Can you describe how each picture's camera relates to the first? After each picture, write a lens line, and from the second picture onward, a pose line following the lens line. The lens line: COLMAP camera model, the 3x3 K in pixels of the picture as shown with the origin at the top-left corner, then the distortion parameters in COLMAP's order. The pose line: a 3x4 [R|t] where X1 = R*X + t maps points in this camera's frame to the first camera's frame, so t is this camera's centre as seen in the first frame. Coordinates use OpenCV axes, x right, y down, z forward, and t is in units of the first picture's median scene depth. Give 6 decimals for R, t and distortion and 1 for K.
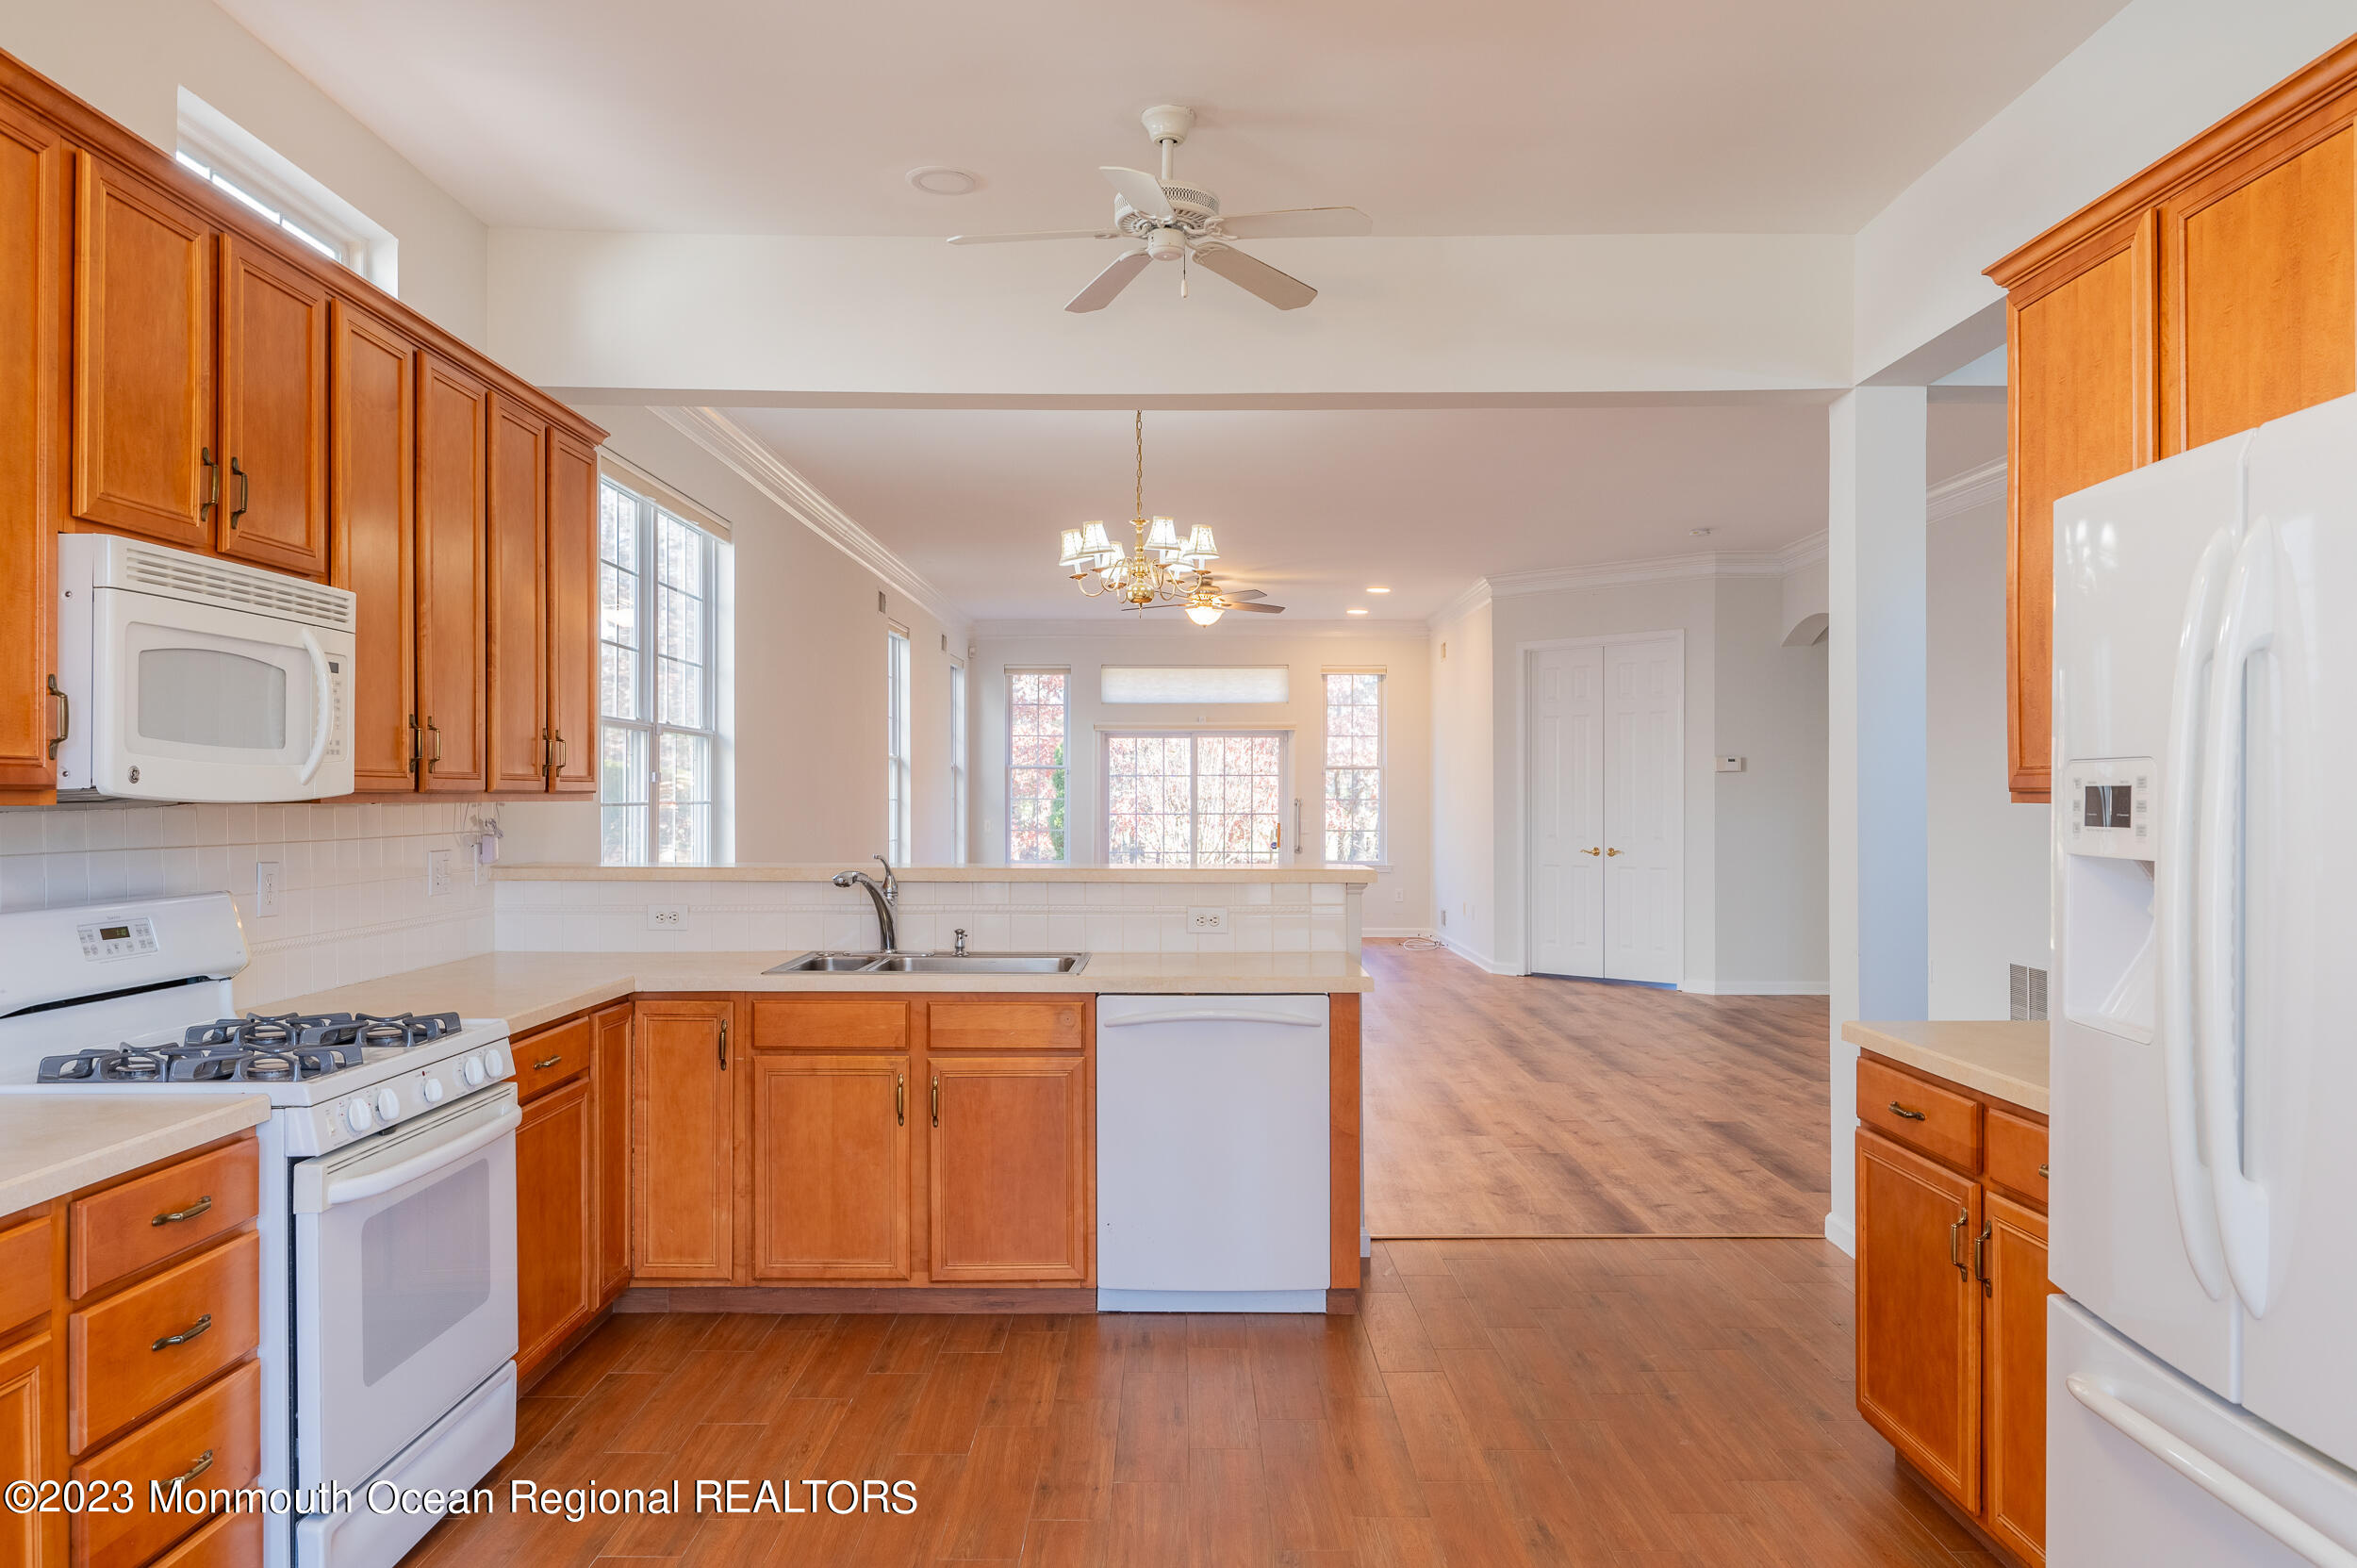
lens RADIAL K [[1612.5, 0, 1175.3], [0, 1612.5, 793.3], [0, 0, 1]] dist [-0.000538, -0.002069]
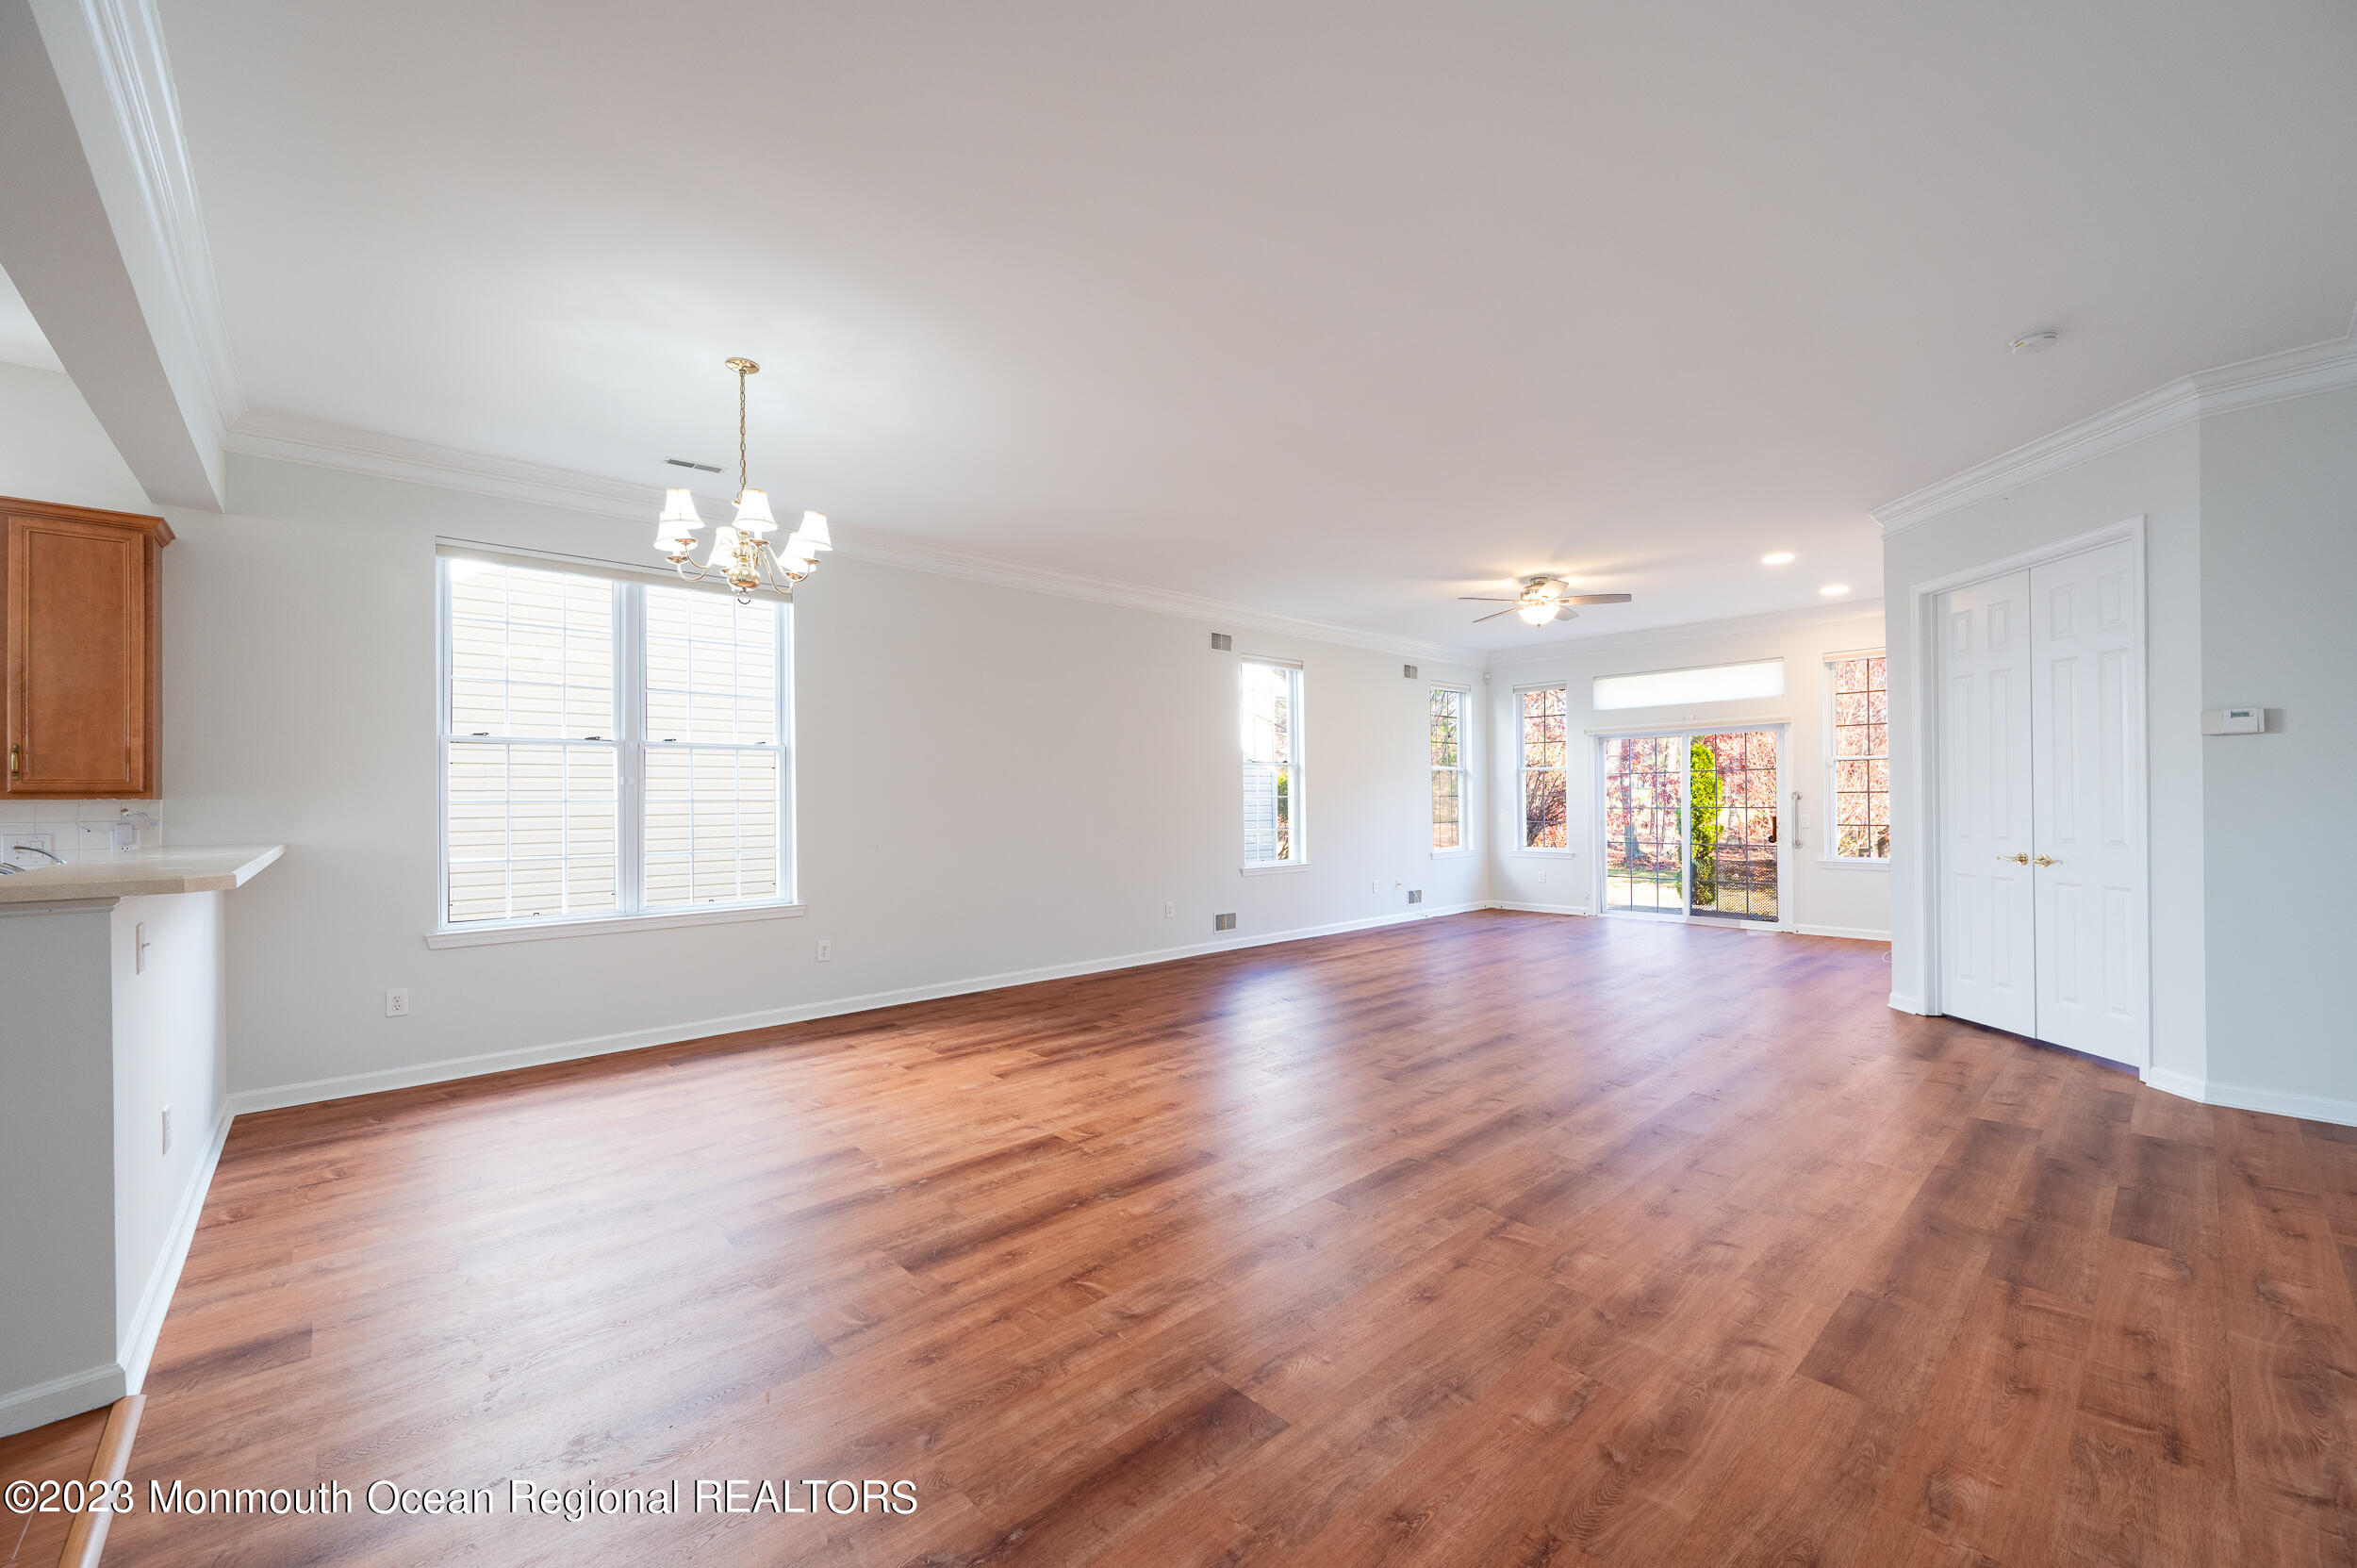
lens RADIAL K [[923.3, 0, 1178.3], [0, 923.3, 795.8], [0, 0, 1]] dist [-0.001146, 0.000005]
pose [[0.677914, -0.012319, -0.735038, 0.871557], [0.010911, 0.999918, -0.006695, 0.019828], [0.735060, -0.003481, 0.677993, 1.269786]]
